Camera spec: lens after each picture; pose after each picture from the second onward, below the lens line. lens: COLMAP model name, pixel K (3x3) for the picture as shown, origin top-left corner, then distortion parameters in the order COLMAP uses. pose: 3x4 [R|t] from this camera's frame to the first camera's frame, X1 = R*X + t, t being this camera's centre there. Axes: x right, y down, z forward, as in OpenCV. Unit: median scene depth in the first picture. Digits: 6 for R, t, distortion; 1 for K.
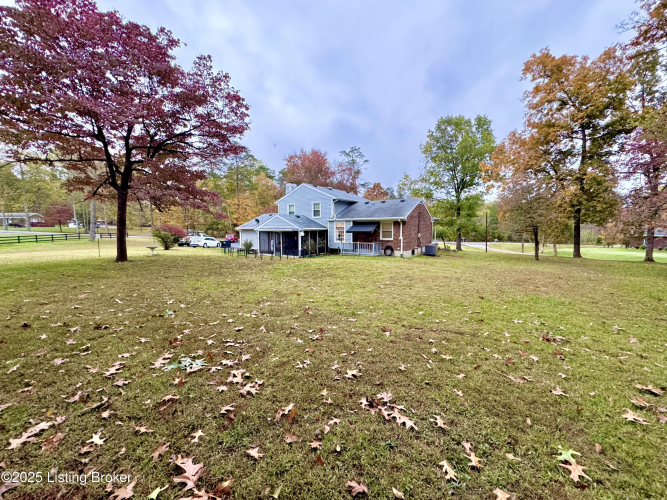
lens RADIAL K [[266.4, 0, 333.6], [0, 266.4, 249.8], [0, 0, 1]] dist [-0.001602, -0.000106]
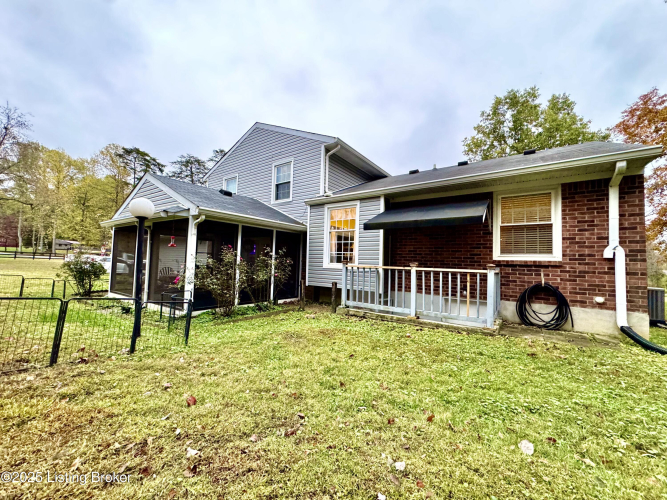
lens RADIAL K [[266.4, 0, 334.1], [0, 266.4, 249.2], [0, 0, 1]] dist [-0.001602, -0.000106]
pose [[0.999159, 0.029430, -0.028566, 0.025707], [-0.032747, 0.991793, -0.123587, -0.010735], [0.024694, 0.124419, 0.991922, 0.707117]]
